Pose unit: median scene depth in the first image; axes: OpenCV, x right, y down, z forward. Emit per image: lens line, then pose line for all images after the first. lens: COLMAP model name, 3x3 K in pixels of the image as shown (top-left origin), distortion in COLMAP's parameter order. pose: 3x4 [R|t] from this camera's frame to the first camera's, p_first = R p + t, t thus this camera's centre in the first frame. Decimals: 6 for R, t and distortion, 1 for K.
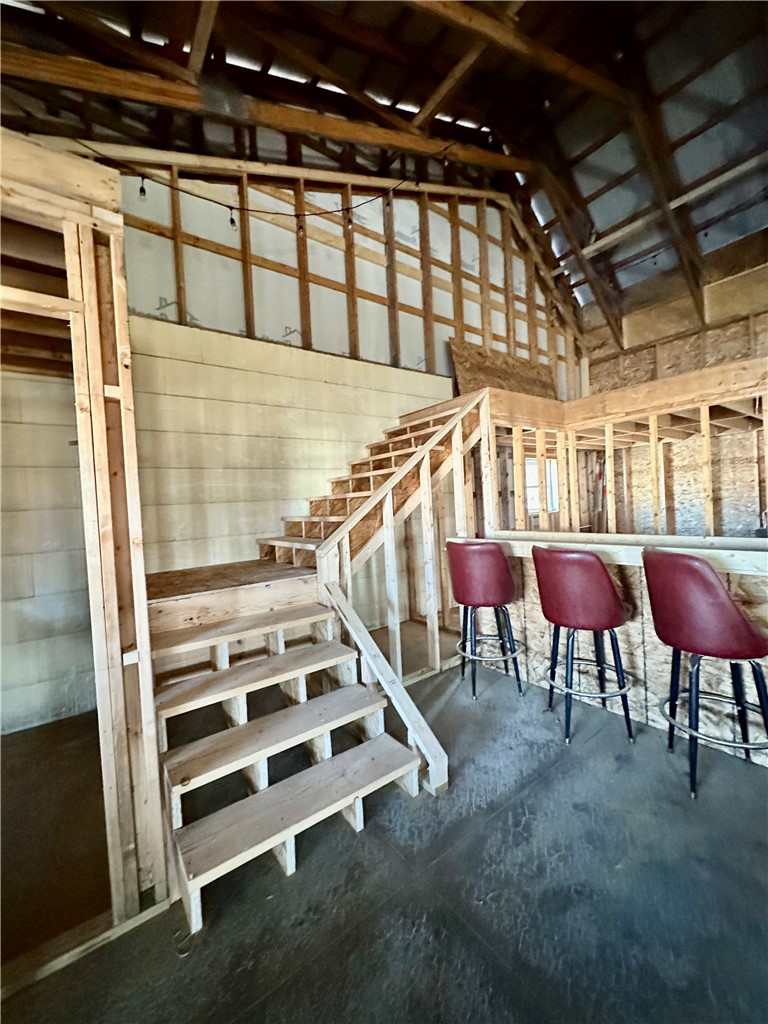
lens RADIAL K [[406.4, 0, 384.0], [0, 406.4, 512.0], [0, 0, 1]] dist [-0.002796, -0.000279]
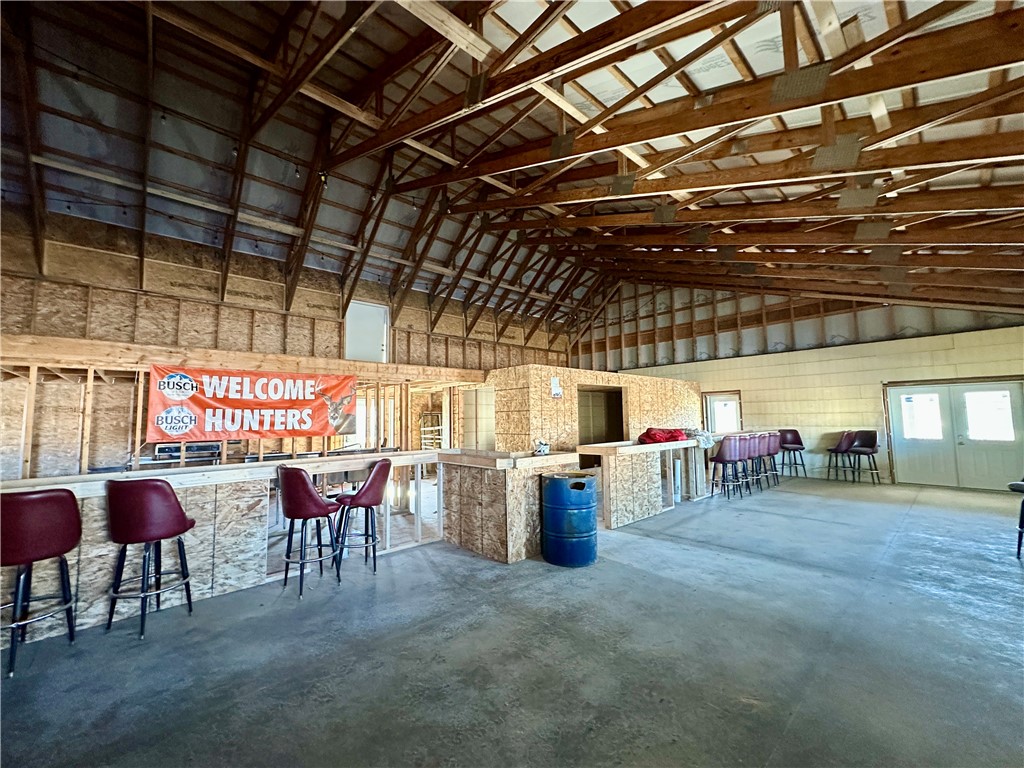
lens RADIAL K [[406.4, 0, 512.0], [0, 406.4, 384.0], [0, 0, 1]] dist [-0.002796, -0.000279]
pose [[-0.091255, 0.138615, 0.986133, -0.433015], [0.041410, 0.989937, -0.135318, 0.002615], [-0.994966, 0.028488, -0.096077, -0.121970]]
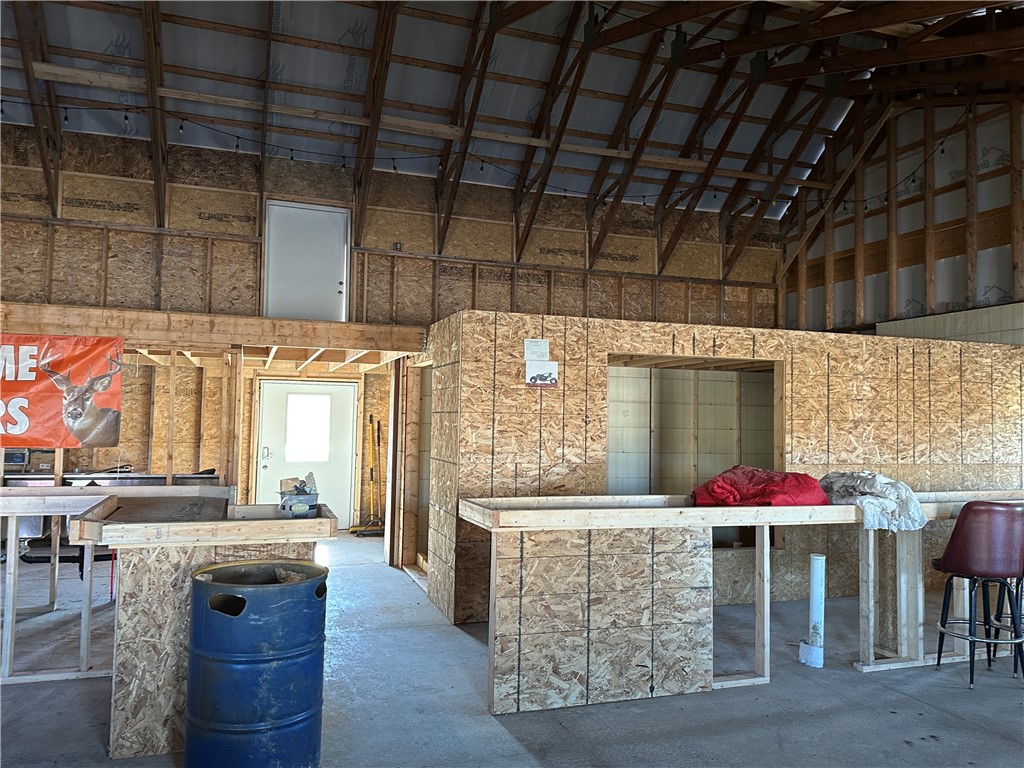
lens RADIAL K [[743.0, 0, 512.0], [0, 743.0, 384.0], [0, 0, 1]] dist [0.090996, -0.115316]
pose [[0.299611, 0.104658, 0.948304, -0.090157], [-0.015423, 0.994366, -0.104869, -0.018894], [-0.953937, 0.016795, 0.299538, -0.833307]]
